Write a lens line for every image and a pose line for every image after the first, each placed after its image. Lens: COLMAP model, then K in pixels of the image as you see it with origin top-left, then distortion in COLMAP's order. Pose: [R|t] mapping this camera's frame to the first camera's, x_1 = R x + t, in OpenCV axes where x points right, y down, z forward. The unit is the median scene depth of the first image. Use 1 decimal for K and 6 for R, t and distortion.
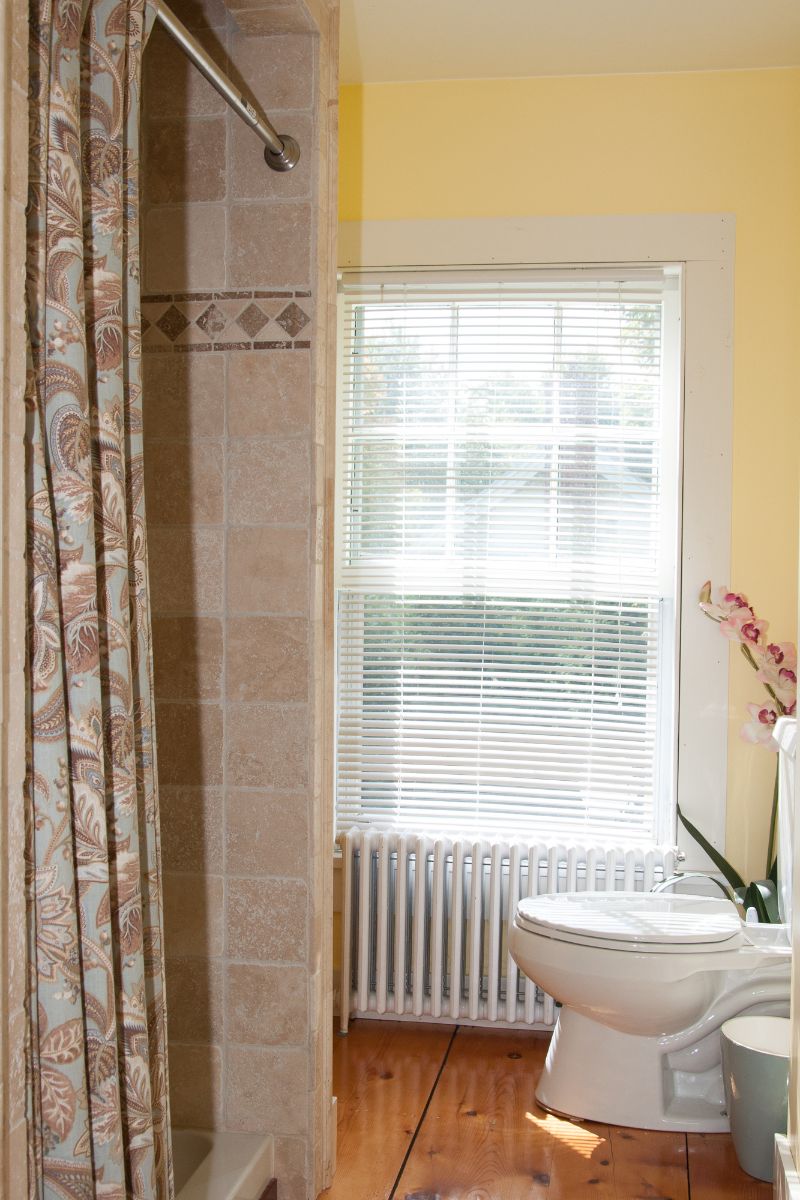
lens RADIAL K [[1365.5, 0, 403.6], [0, 1365.5, 612.9], [0, 0, 1]] dist [-0.025850, 0.000000]
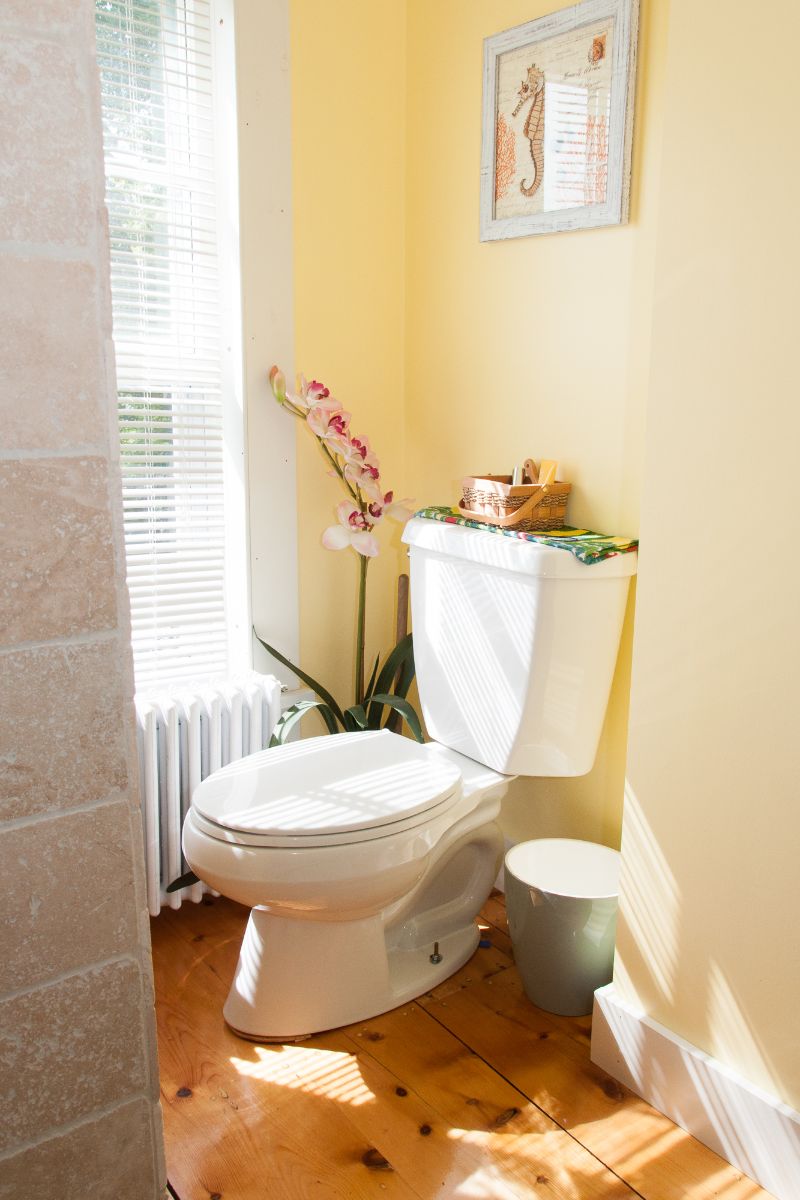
lens RADIAL K [[1010.0, 0, 401.0], [0, 1010.0, 592.9], [0, 0, 1]] dist [0.001915, 0.004089]
pose [[0.701705, -0.160871, 0.694068, -0.199004], [0.015641, 0.977419, 0.210733, -0.017976], [-0.712296, -0.137016, 0.688376, 0.538244]]
